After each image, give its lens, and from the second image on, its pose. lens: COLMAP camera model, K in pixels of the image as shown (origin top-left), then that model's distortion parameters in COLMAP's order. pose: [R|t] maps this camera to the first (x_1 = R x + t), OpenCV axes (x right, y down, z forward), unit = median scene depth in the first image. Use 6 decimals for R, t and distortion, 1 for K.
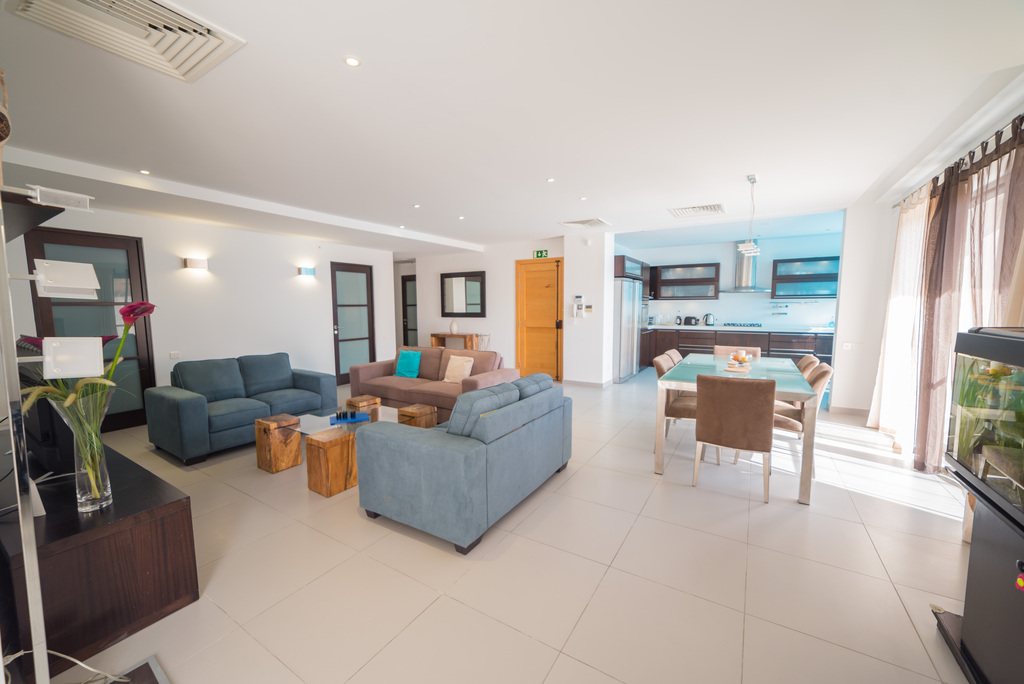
lens RADIAL K [[397.7, 0, 504.9], [0, 397.7, 346.1], [0, 0, 1]] dist [-0.022192, 0.010705]
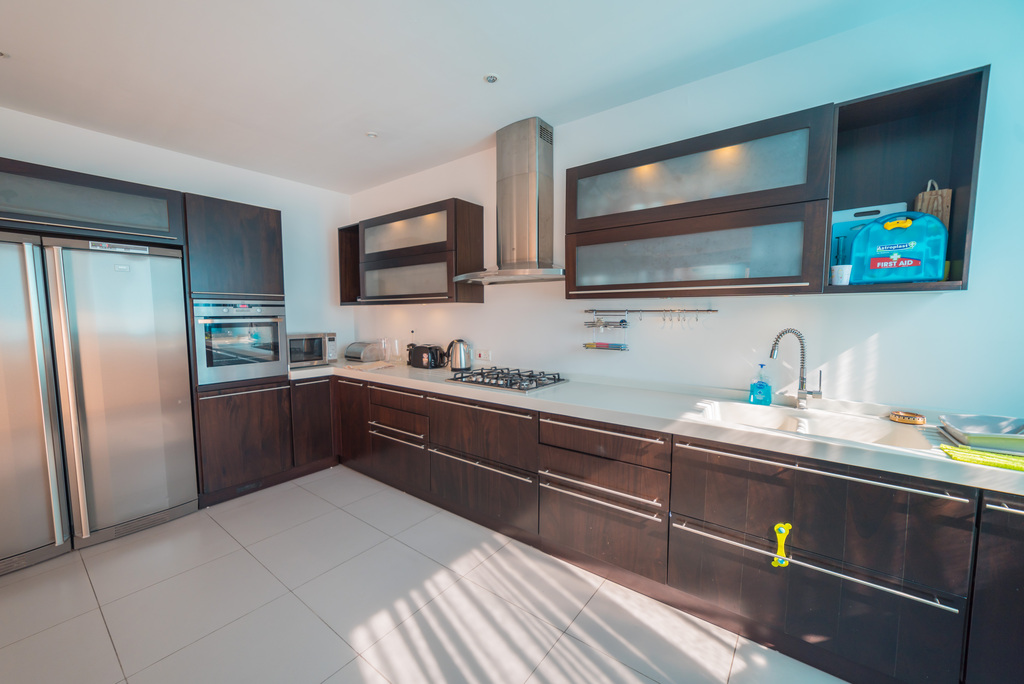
lens RADIAL K [[397.7, 0, 504.9], [0, 397.7, 346.1], [0, 0, 1]] dist [-0.022192, 0.010705]
pose [[0.995369, 0.008777, -0.095727, 0.637143], [-0.010255, 0.999836, -0.014960, -0.074918], [0.095579, 0.015872, 0.995295, 0.666959]]
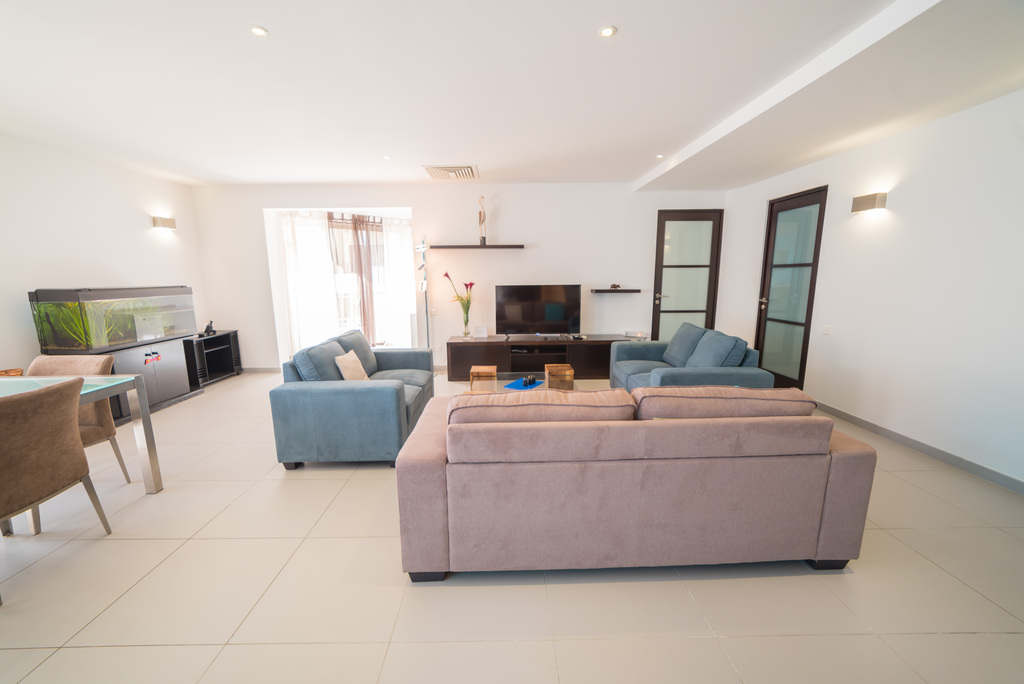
lens RADIAL K [[397.7, 0, 504.9], [0, 397.7, 346.1], [0, 0, 1]] dist [-0.022192, 0.010705]
pose [[-0.840173, 0.106914, -0.531676, 0.078859], [-0.043477, 0.963941, 0.262542, -0.075630], [0.540573, 0.243696, -0.805228, 0.784011]]
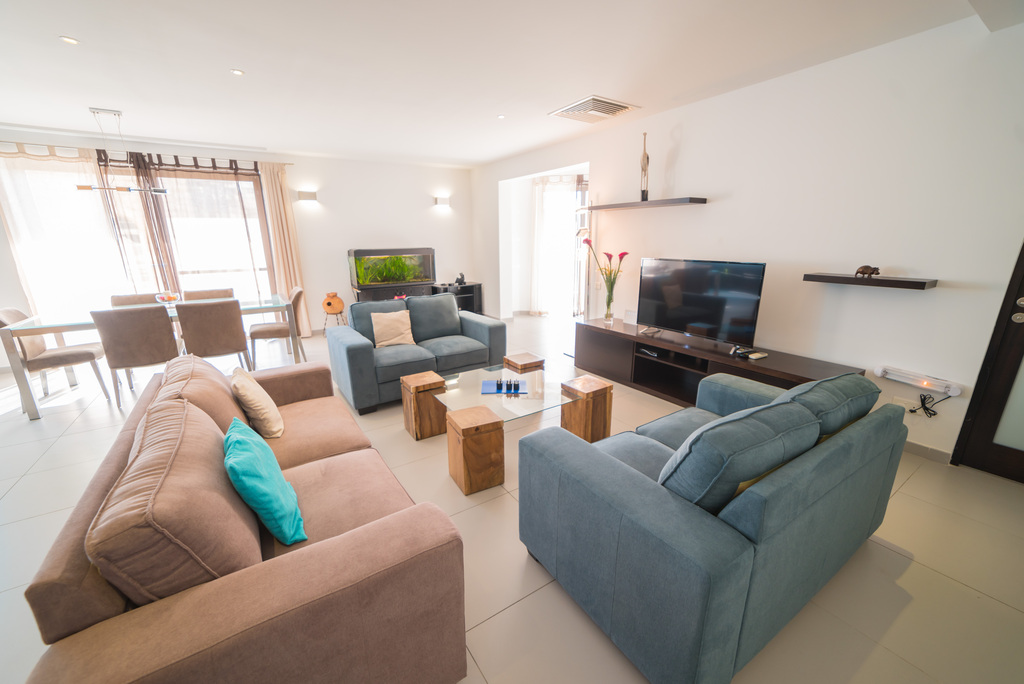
lens RADIAL K [[397.7, 0, 504.9], [0, 397.7, 346.1], [0, 0, 1]] dist [-0.022192, 0.010705]
pose [[-0.909808, -0.097323, 0.403457, -0.315060], [0.054856, 0.935389, 0.349339, -0.075422], [-0.411388, 0.339964, -0.845686, 0.732421]]
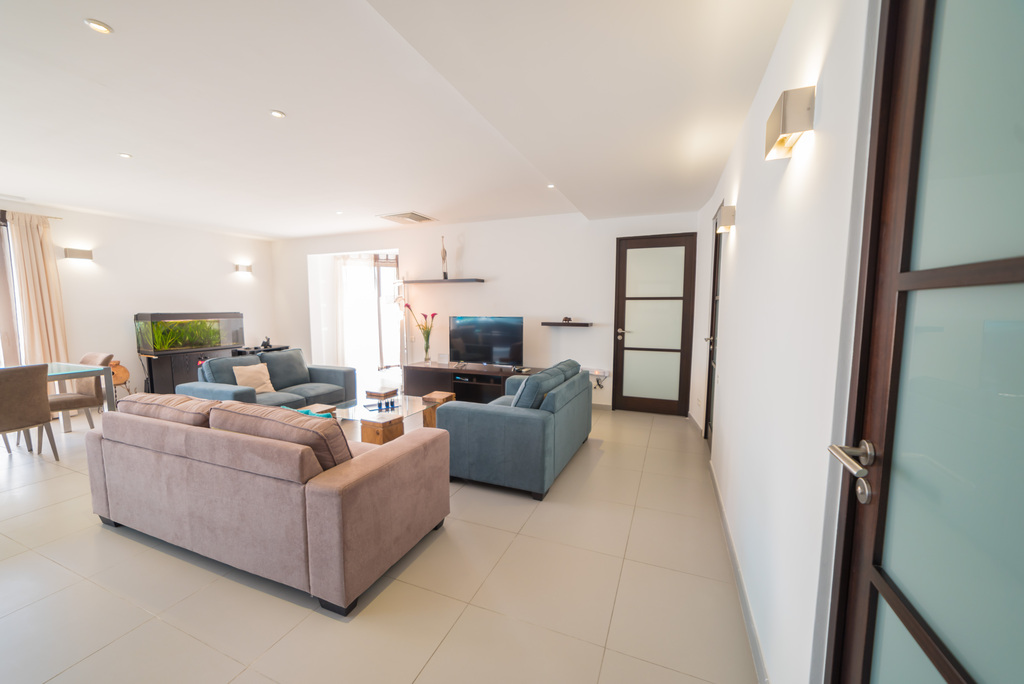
lens RADIAL K [[397.7, 0, 504.9], [0, 397.7, 346.1], [0, 0, 1]] dist [-0.022192, 0.010705]
pose [[-0.986941, 0.020340, -0.159794, -0.246852], [-0.012131, 0.979795, 0.199638, -0.089155], [0.160625, 0.198969, -0.966753, 0.929921]]
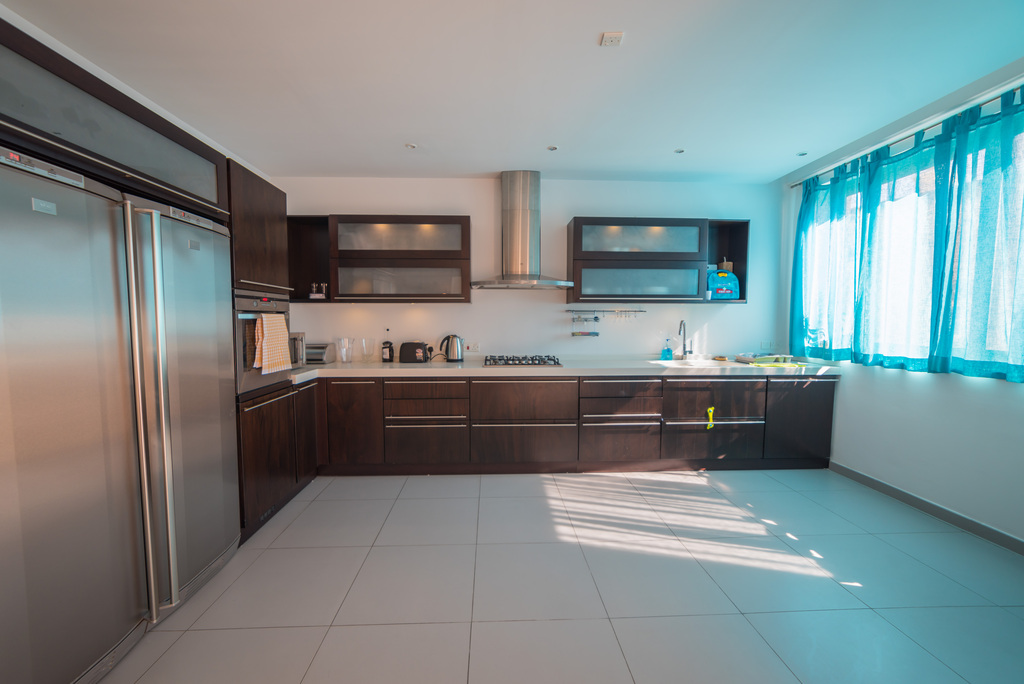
lens RADIAL K [[397.7, 0, 504.9], [0, 397.7, 346.1], [0, 0, 1]] dist [-0.022192, 0.010705]
pose [[0.826525, -0.033860, 0.561881, 0.337525], [0.052810, 0.998451, -0.017515, -0.062564], [-0.560418, 0.044150, 0.827032, 0.644035]]
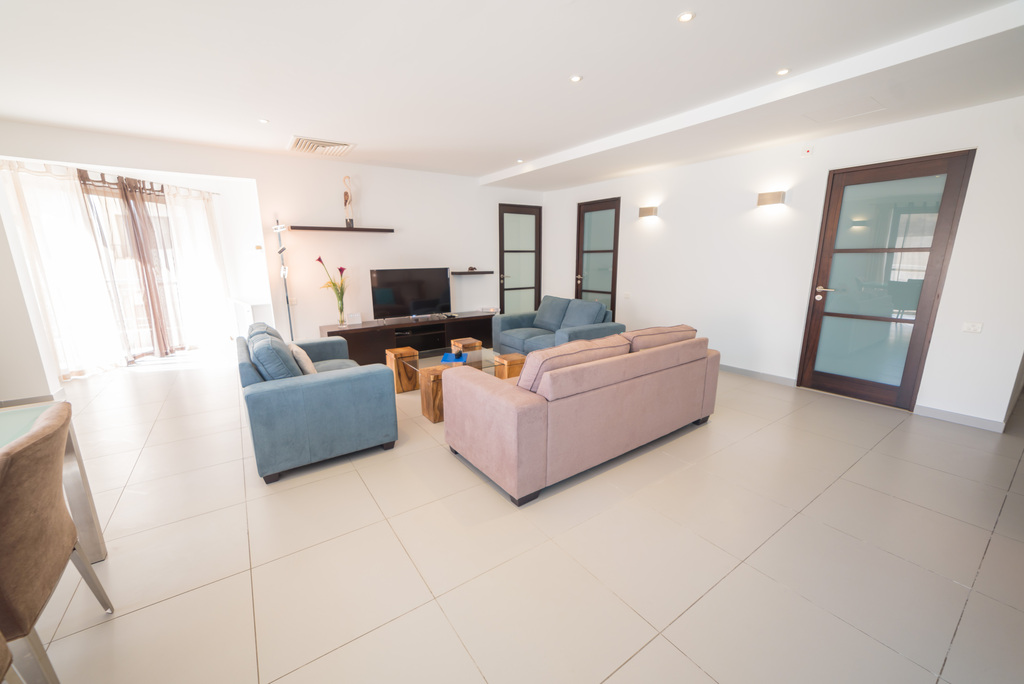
lens RADIAL K [[397.7, 0, 504.9], [0, 397.7, 346.1], [0, 0, 1]] dist [-0.022192, 0.010705]
pose [[-0.398013, 0.206672, -0.893796, 0.245005], [-0.084159, 0.961958, 0.259910, -0.065711], [0.913511, 0.178669, -0.365479, 0.682228]]
